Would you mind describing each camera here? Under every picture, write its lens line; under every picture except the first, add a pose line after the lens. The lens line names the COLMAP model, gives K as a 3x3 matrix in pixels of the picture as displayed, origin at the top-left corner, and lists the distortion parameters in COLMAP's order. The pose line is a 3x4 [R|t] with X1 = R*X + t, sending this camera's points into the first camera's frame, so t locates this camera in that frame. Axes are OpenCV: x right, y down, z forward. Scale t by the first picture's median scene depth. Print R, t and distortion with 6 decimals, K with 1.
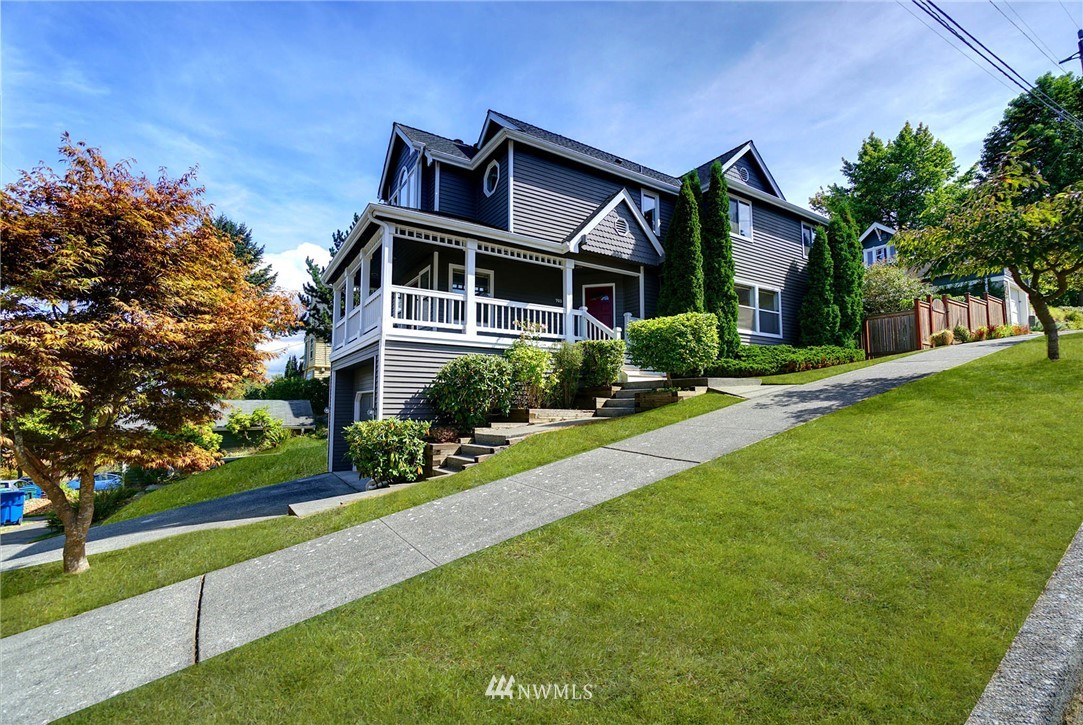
lens RADIAL K [[463.9, 0, 538.4], [0, 463.9, 366.6], [0, 0, 1]] dist [-0.000376, 0.000307]
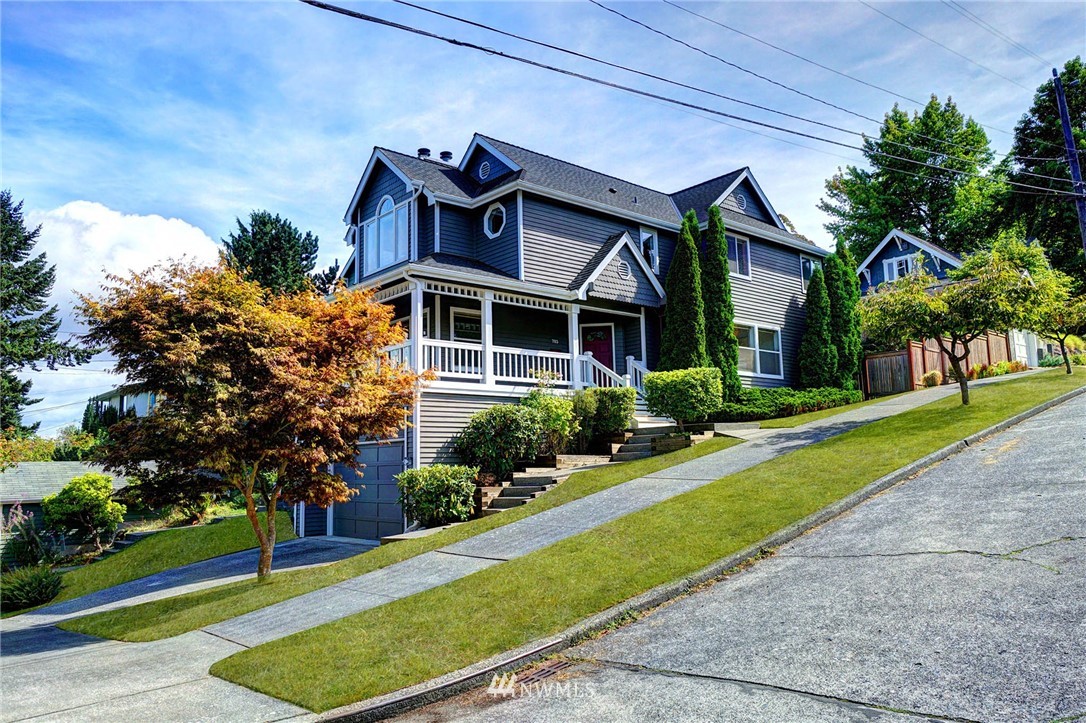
lens RADIAL K [[796.0, 0, 543.0], [0, 796.0, 361.5], [0, 0, 1]] dist [-0.000305, -0.002853]
pose [[0.987036, -0.003974, 0.160447, -0.273146], [0.012272, 0.998635, -0.050762, -0.024783], [-0.160026, 0.052073, 0.985738, -0.652950]]
